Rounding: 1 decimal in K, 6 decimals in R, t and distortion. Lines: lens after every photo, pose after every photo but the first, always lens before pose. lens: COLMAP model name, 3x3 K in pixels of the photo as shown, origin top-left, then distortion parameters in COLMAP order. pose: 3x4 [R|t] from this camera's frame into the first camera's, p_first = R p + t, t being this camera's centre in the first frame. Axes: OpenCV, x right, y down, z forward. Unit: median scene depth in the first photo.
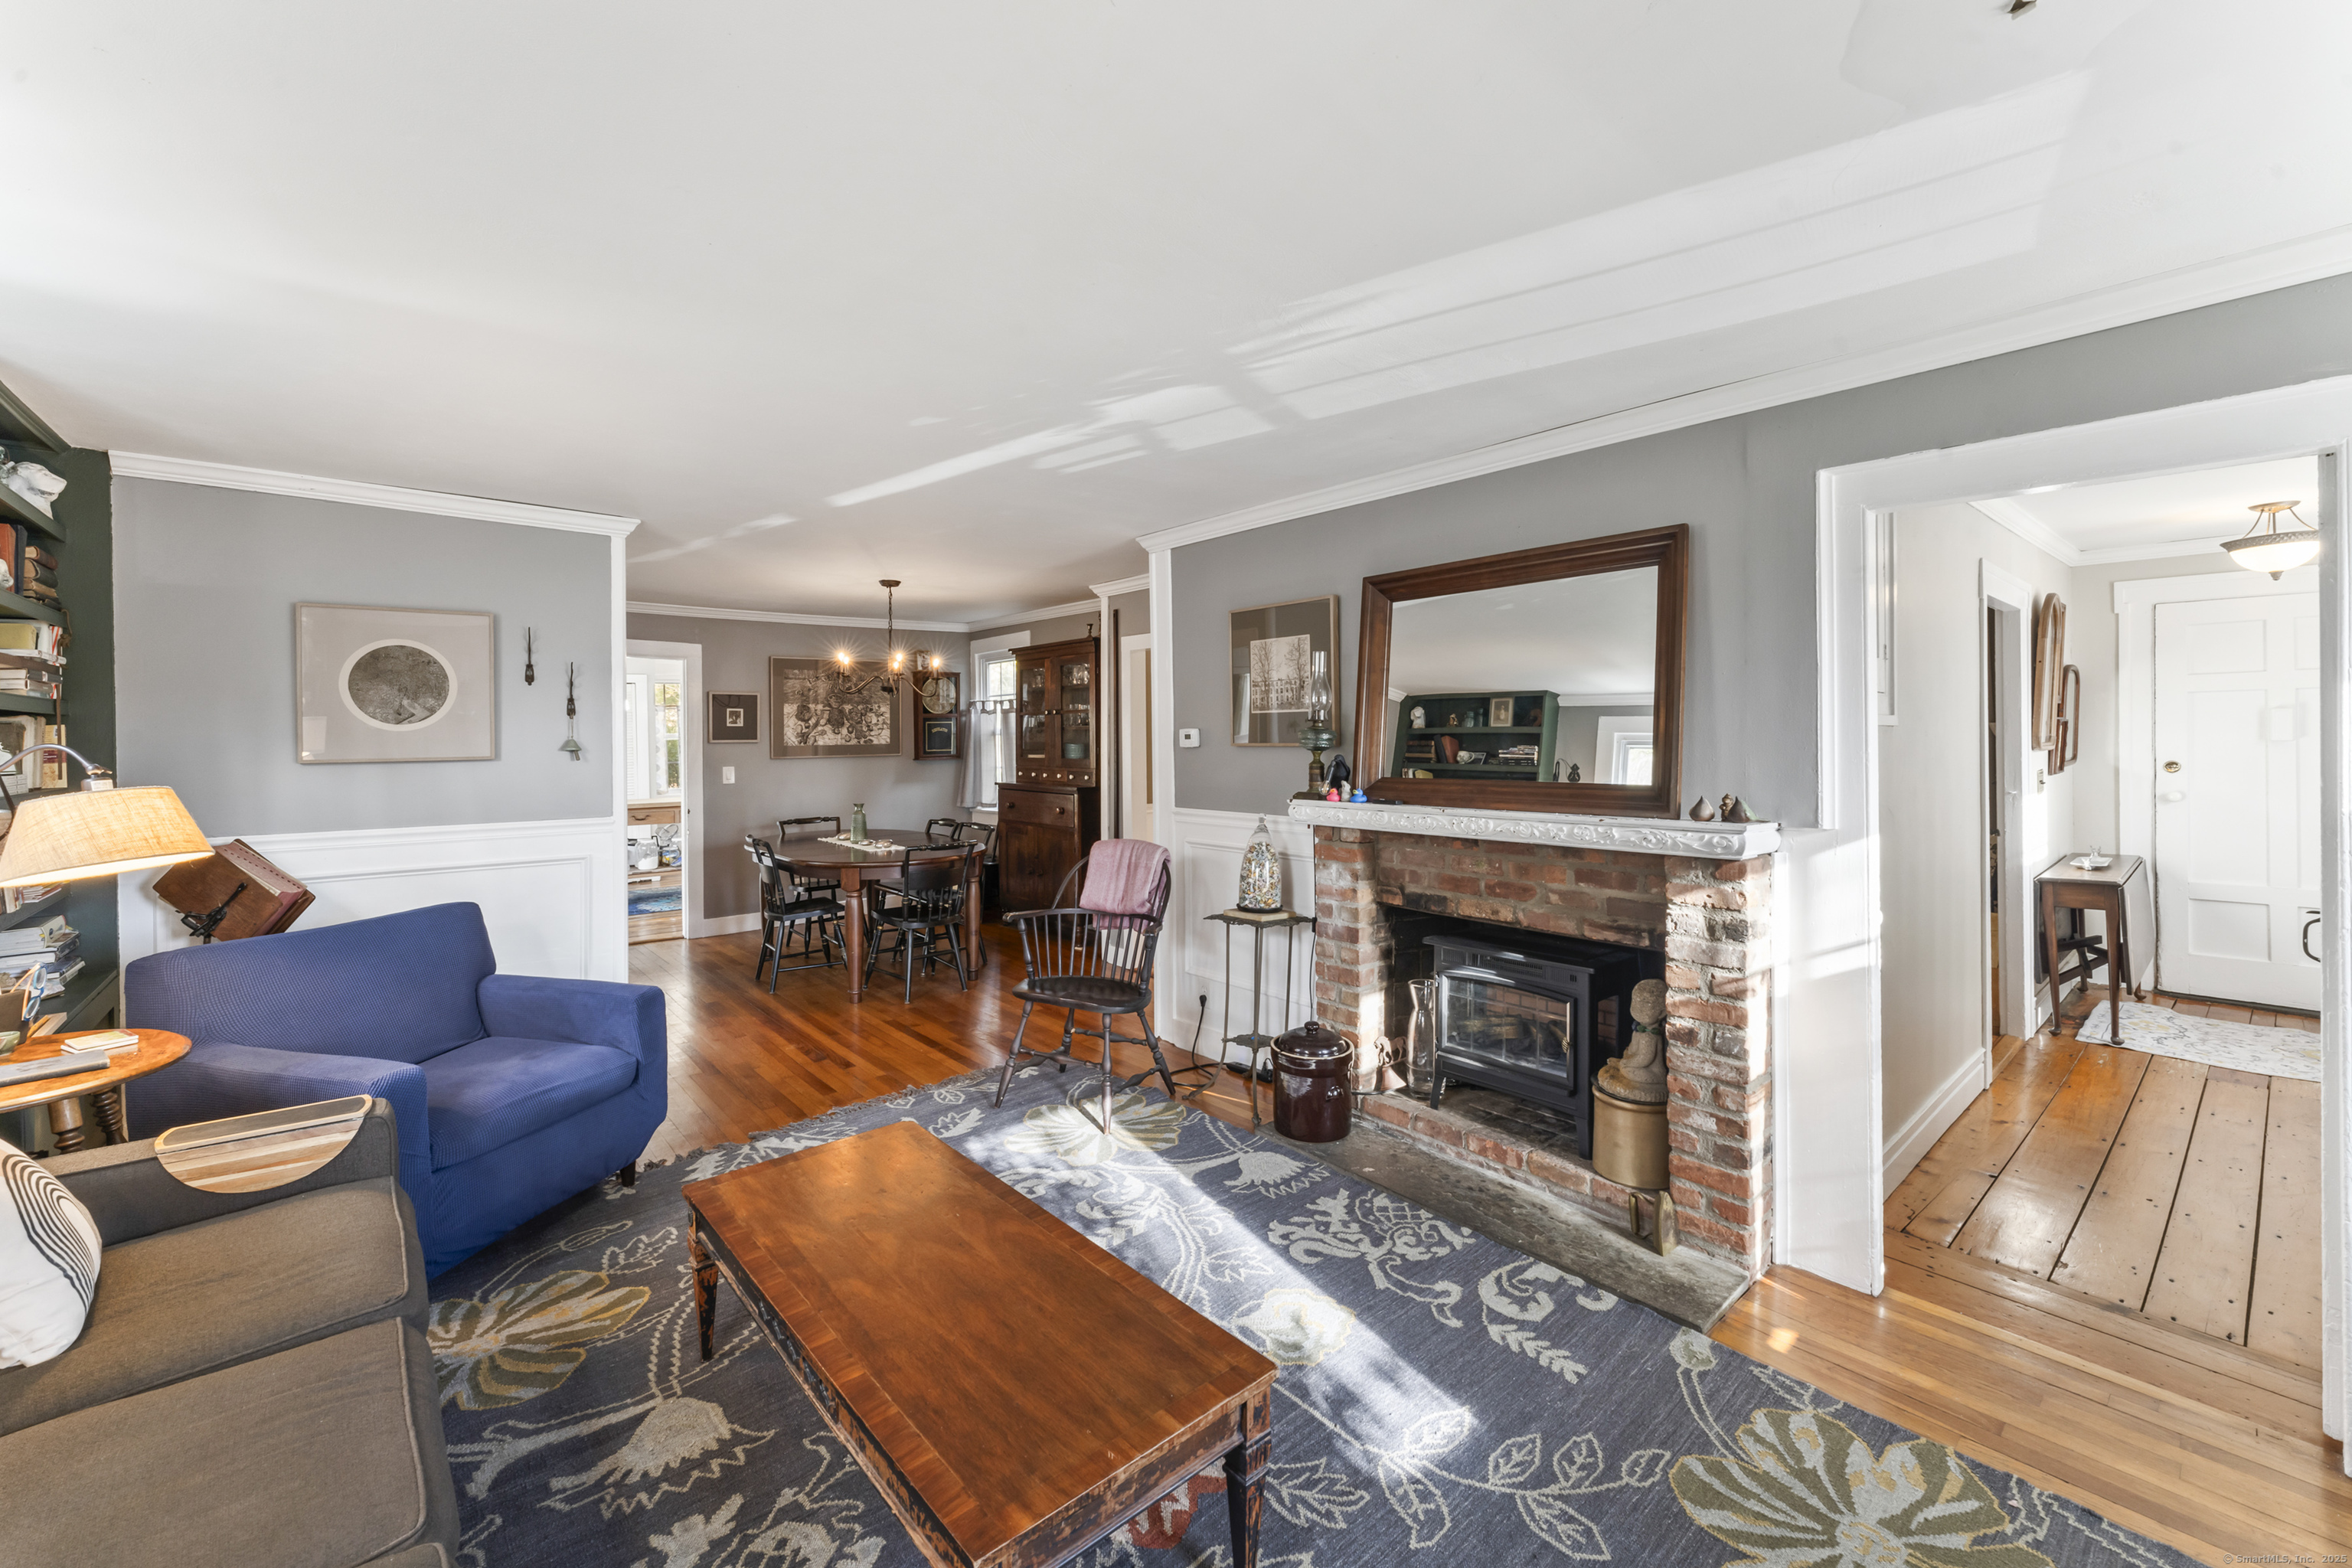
lens RADIAL K [[962.5, 0, 1179.1], [0, 962.5, 729.7], [0, 0, 1]] dist [0.001288, 0.000035]
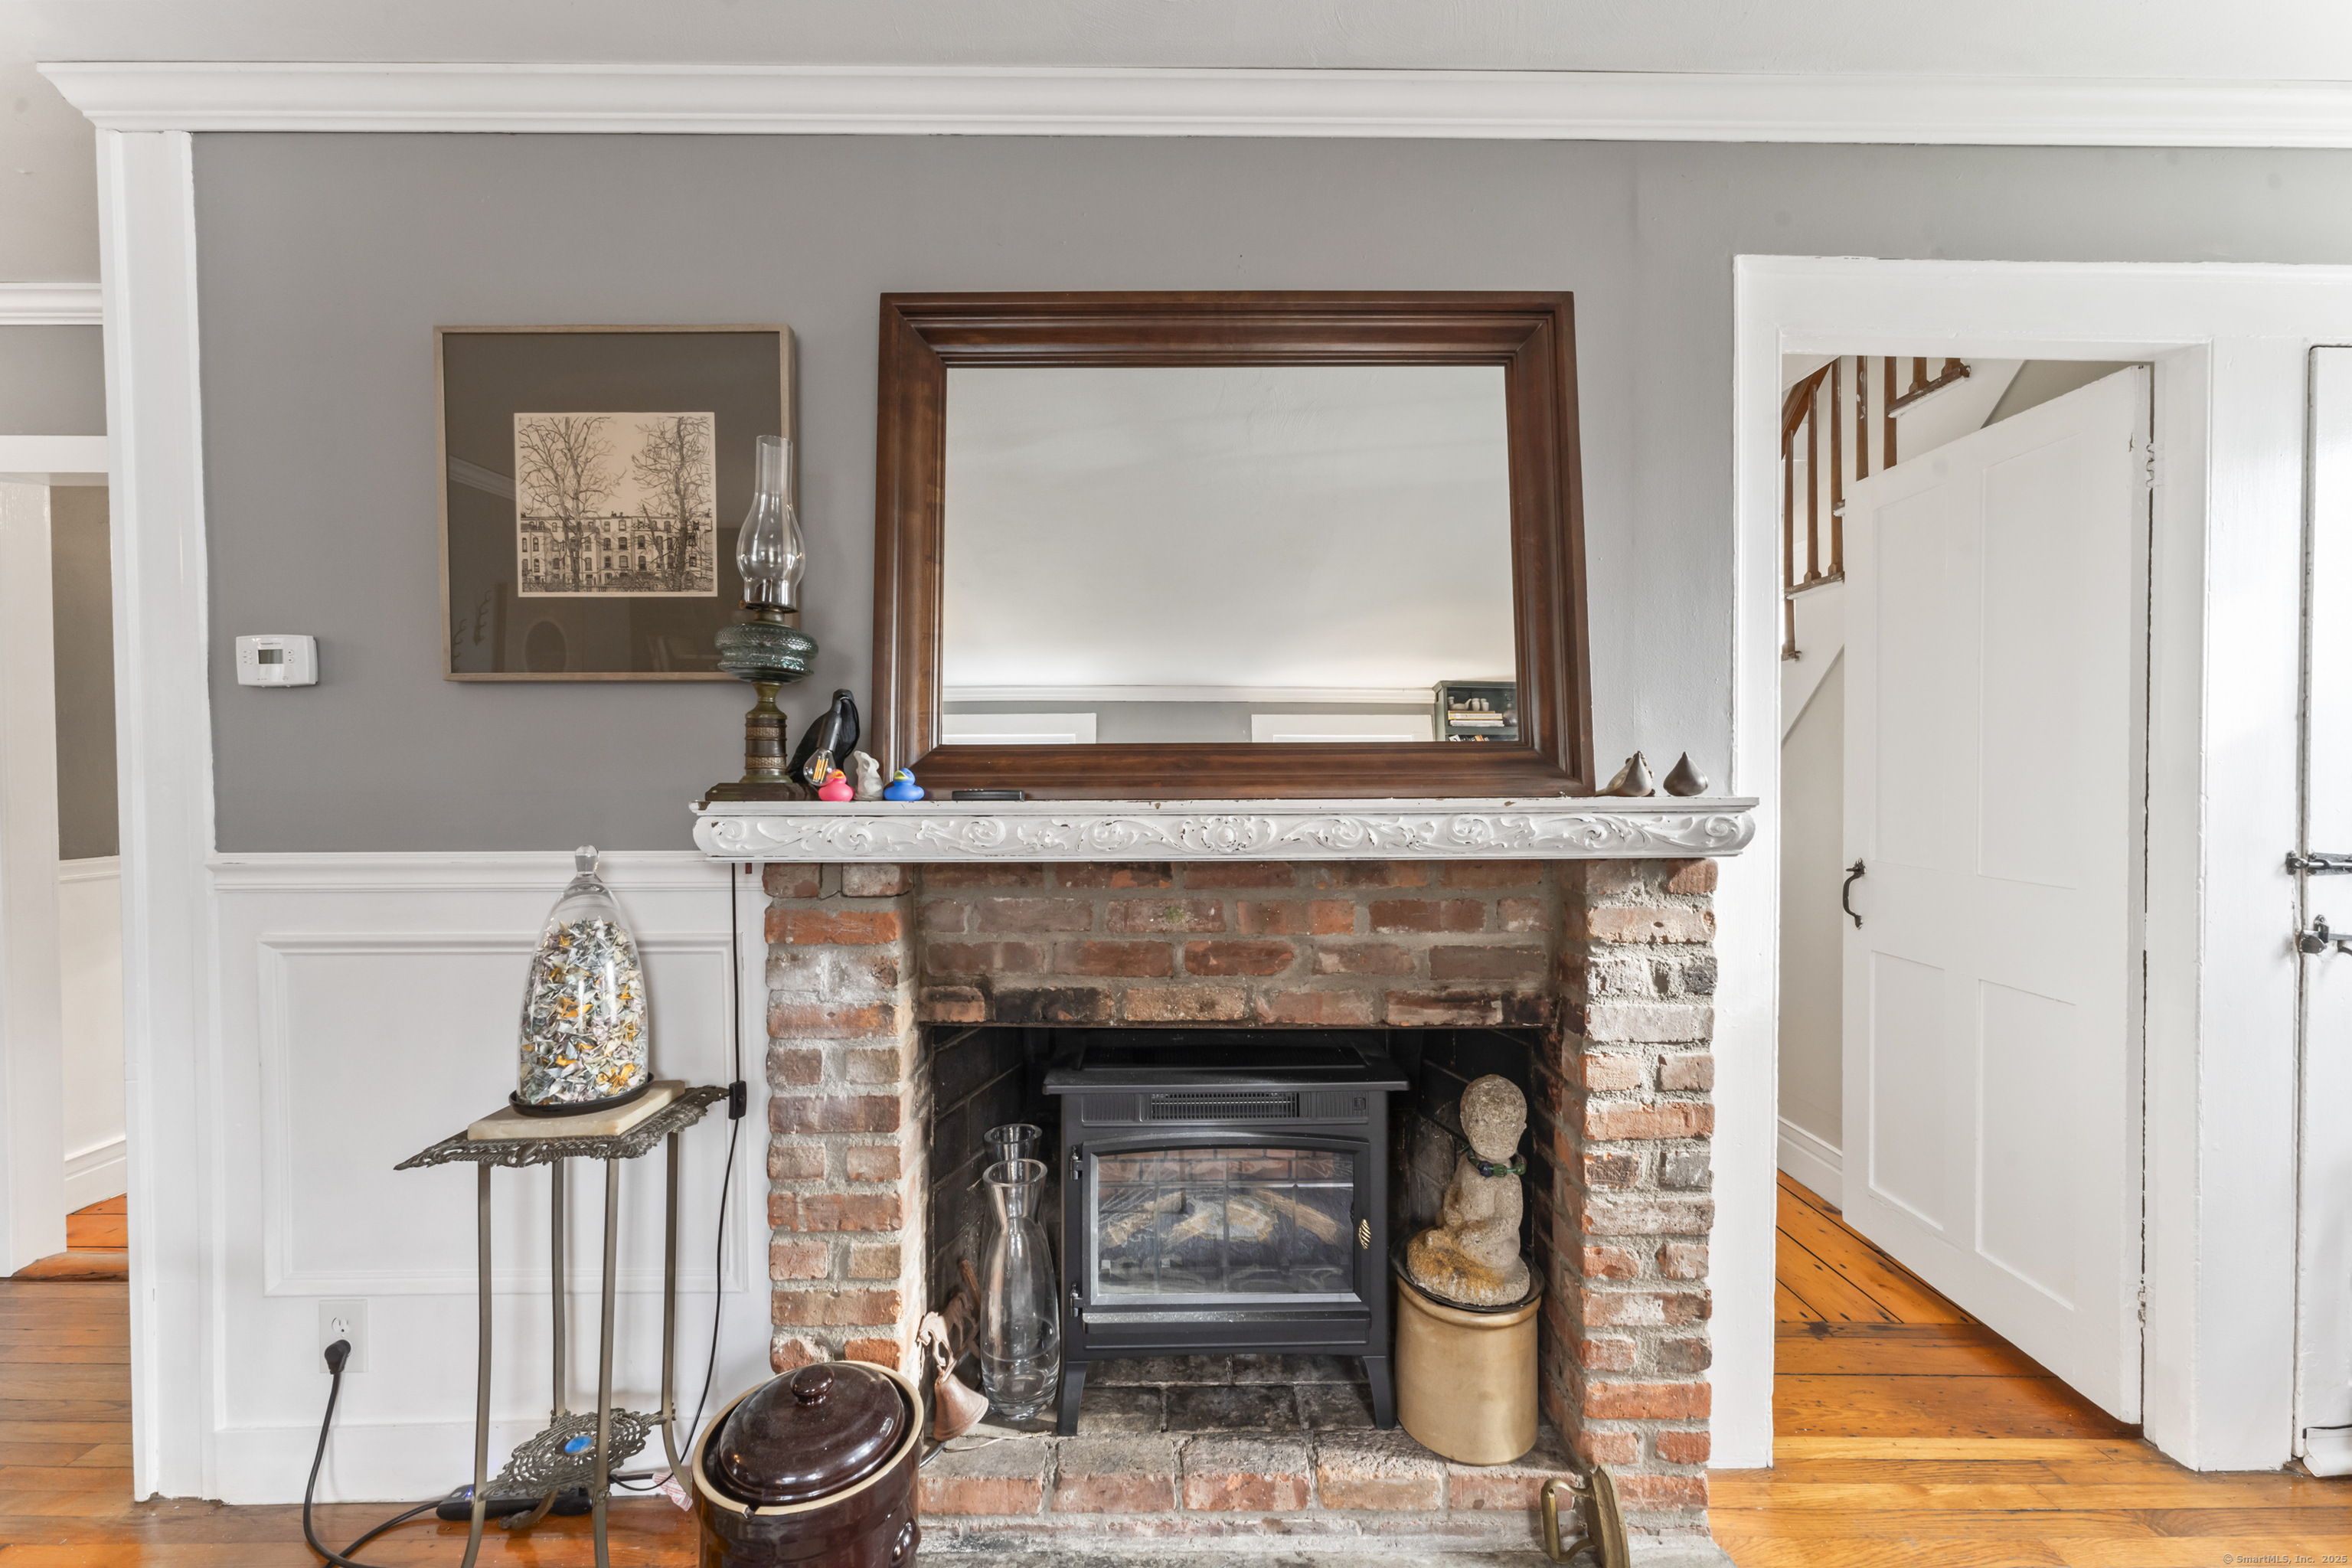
lens RADIAL K [[936.5, 0, 1176.0], [0, 936.5, 784.0], [0, 0, 1]] dist [0.001417, 0.000160]
pose [[0.647089, -0.008843, 0.762363, -0.057636], [-0.006600, 0.999830, 0.017200, 0.068193], [-0.762386, -0.016162, 0.646921, 0.727273]]
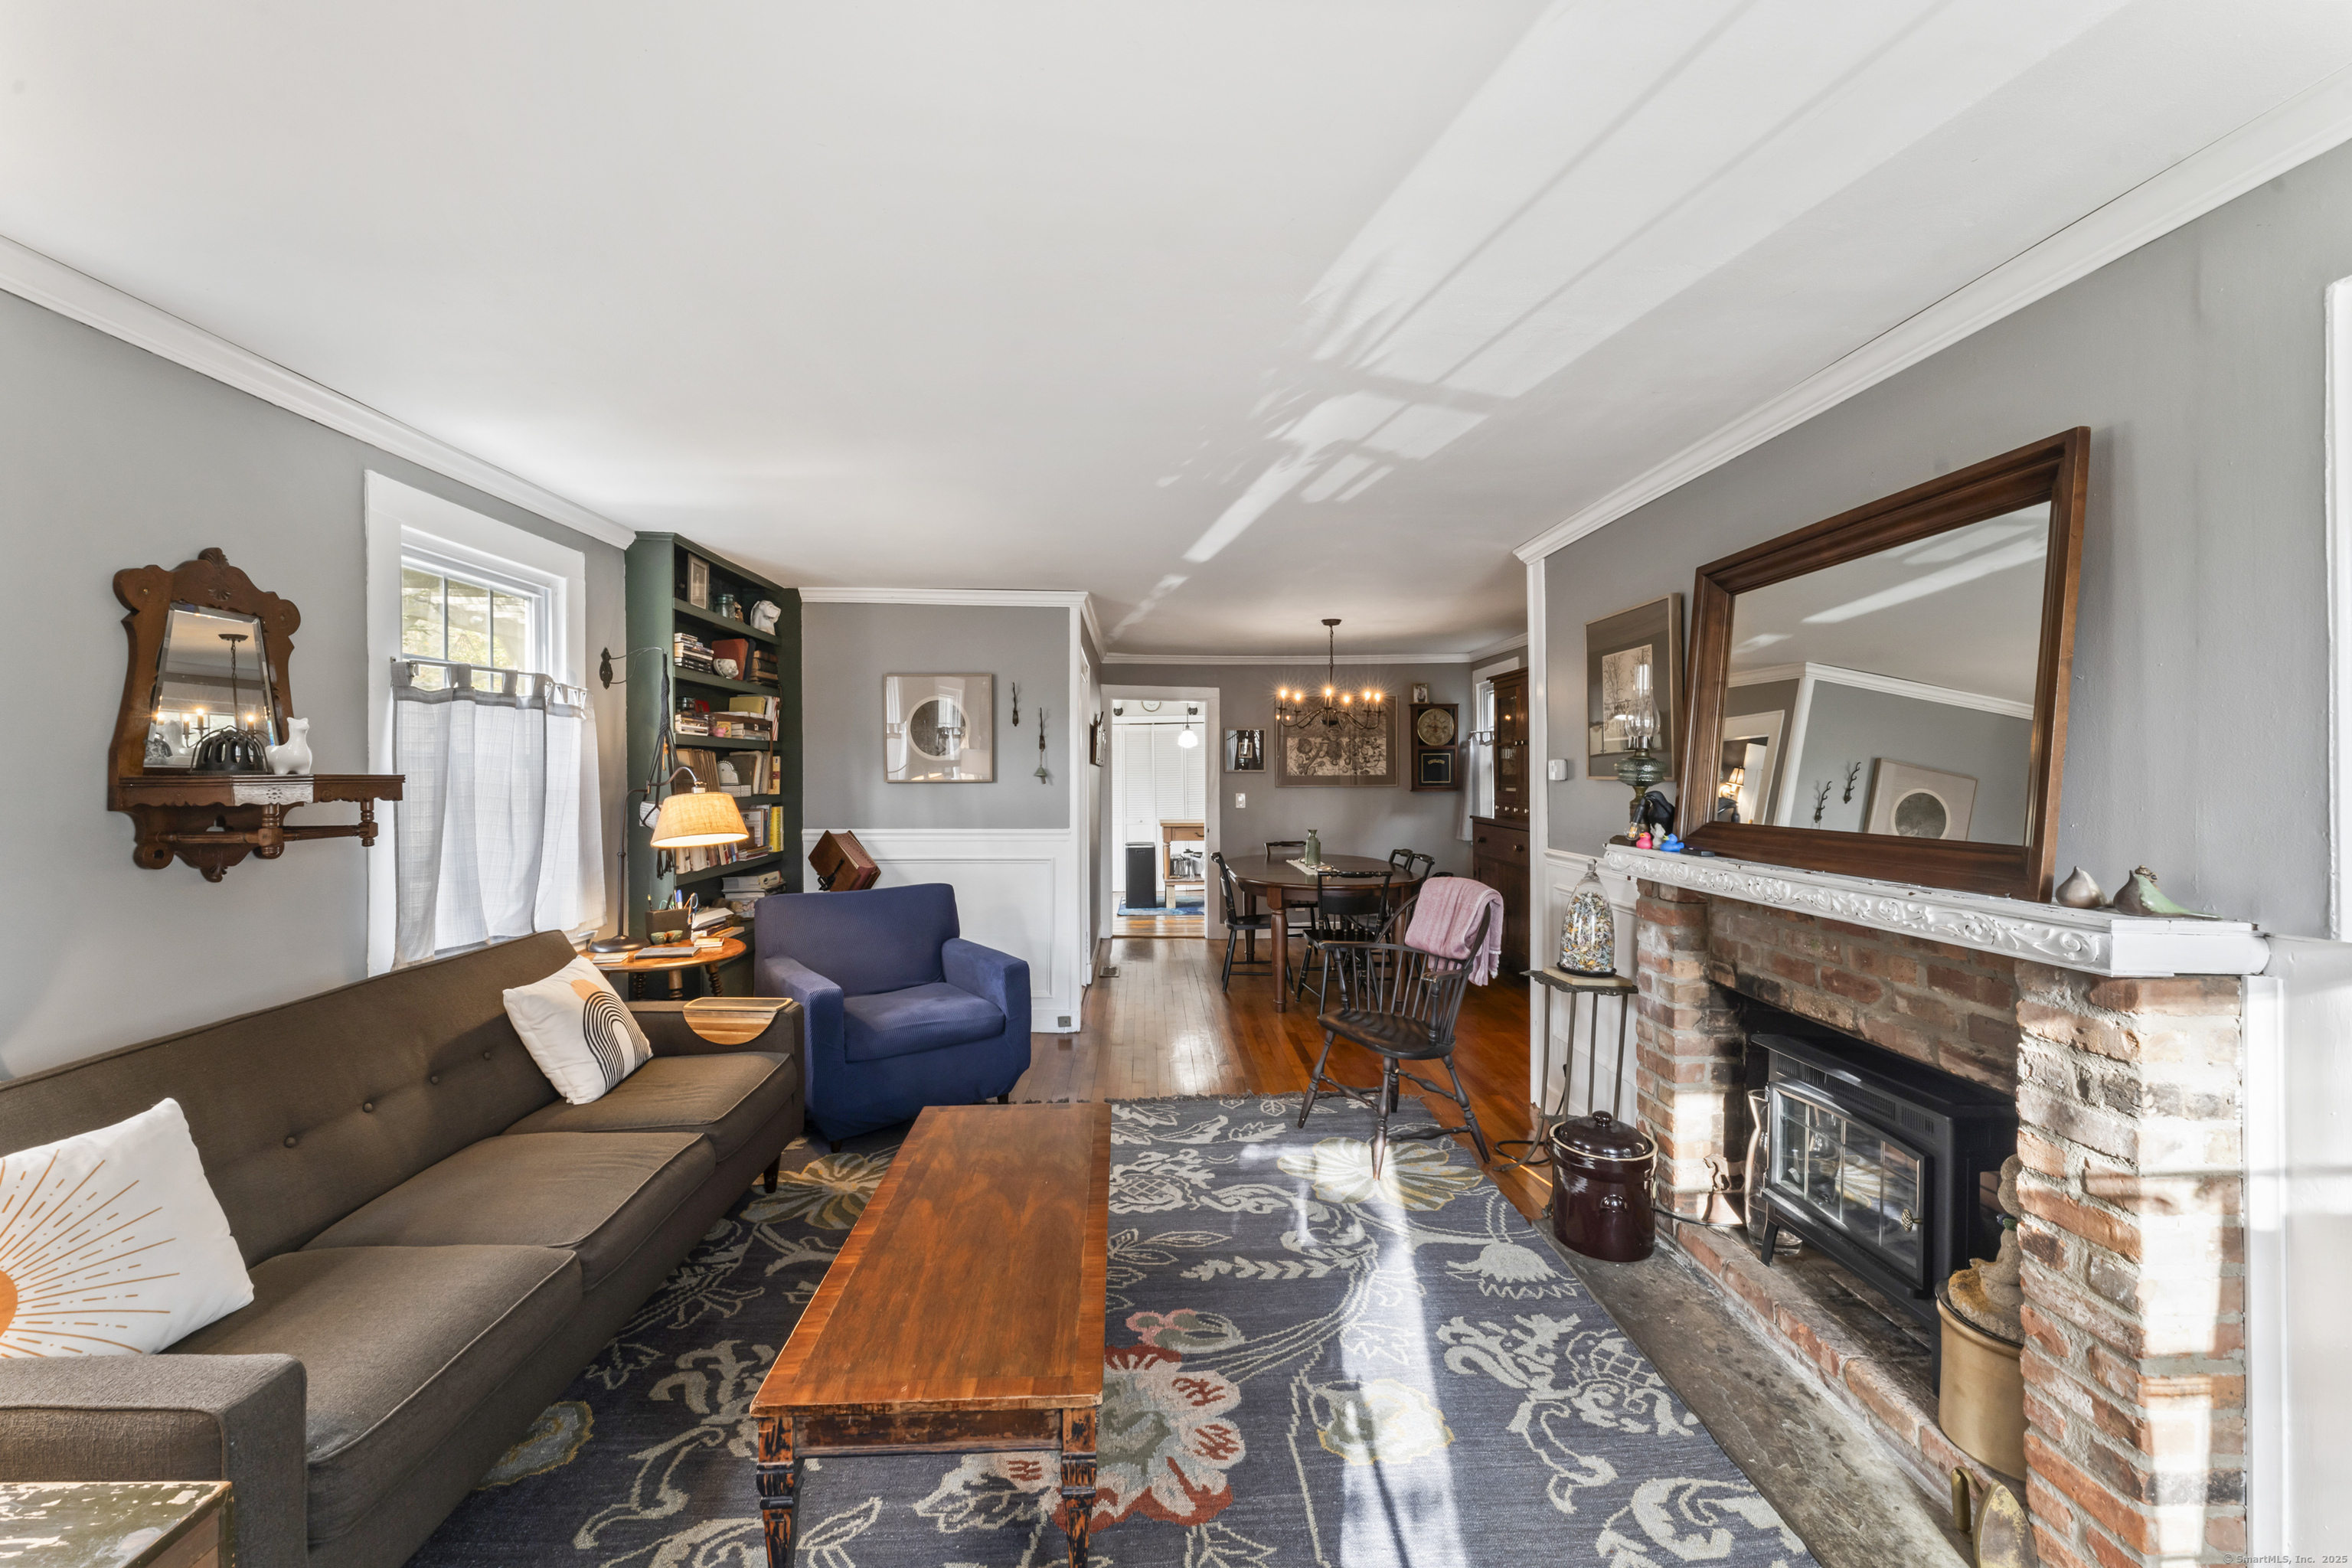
lens RADIAL K [[955.5, 0, 1178.1], [0, 955.5, 757.4], [0, 0, 1]] dist [0.001557, 0.000468]
pose [[0.783805, -0.000627, -0.621006, 0.405977], [-0.002795, 0.999986, -0.004538, 0.002653], [0.621000, 0.005293, 0.783792, 0.139056]]
